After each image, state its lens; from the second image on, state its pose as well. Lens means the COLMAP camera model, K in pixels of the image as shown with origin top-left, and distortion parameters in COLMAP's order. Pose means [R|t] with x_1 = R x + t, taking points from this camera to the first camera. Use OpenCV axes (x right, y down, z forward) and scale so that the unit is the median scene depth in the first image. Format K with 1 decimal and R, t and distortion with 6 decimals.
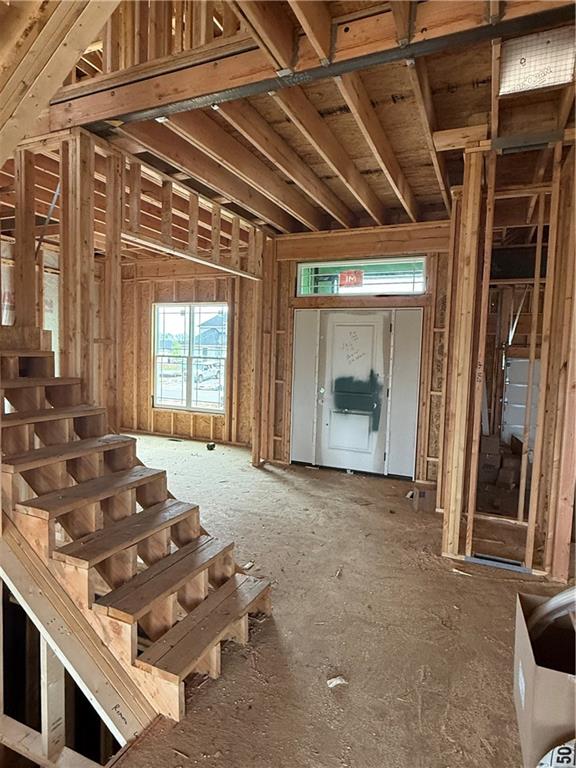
lens RADIAL K [[450.4, 0, 288.8], [0, 450.4, 379.8], [0, 0, 1]] dist [0.005540, -0.000283]
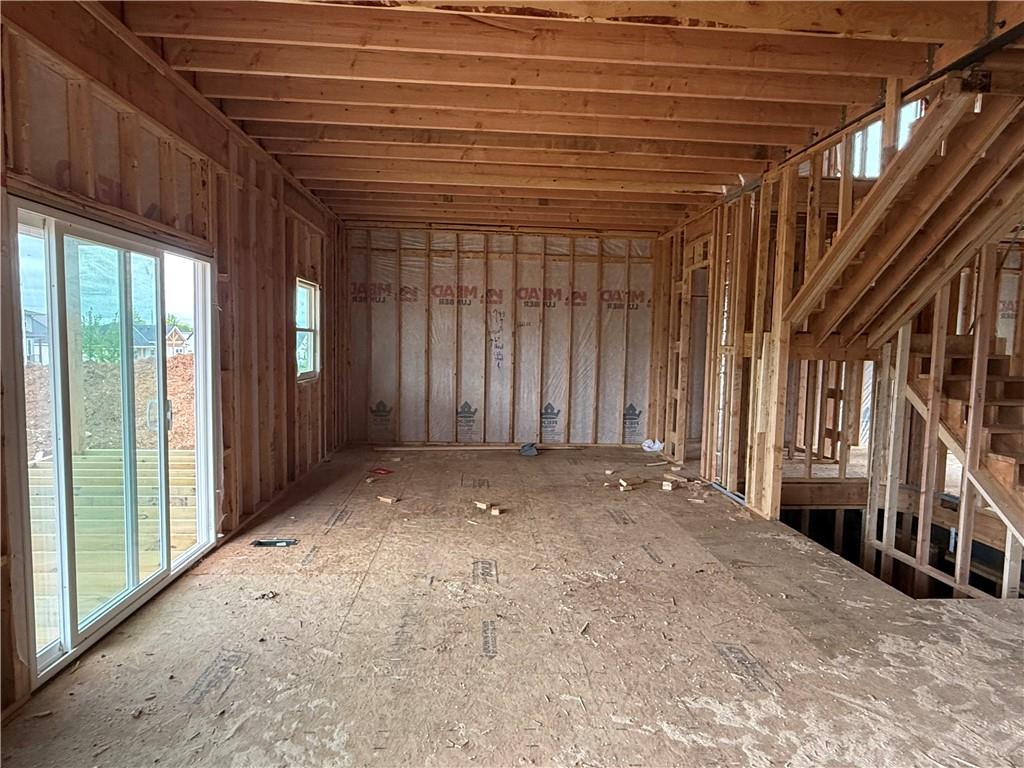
lens RADIAL K [[600.6, 0, 516.2], [0, 600.6, 384.4], [0, 0, 1]] dist [0.005540, -0.000283]
pose [[0.472491, 0.044319, -0.880220, 0.165956], [-0.064736, 0.997782, 0.015488, 0.044207], [0.878955, 0.049664, 0.474313, -0.536732]]
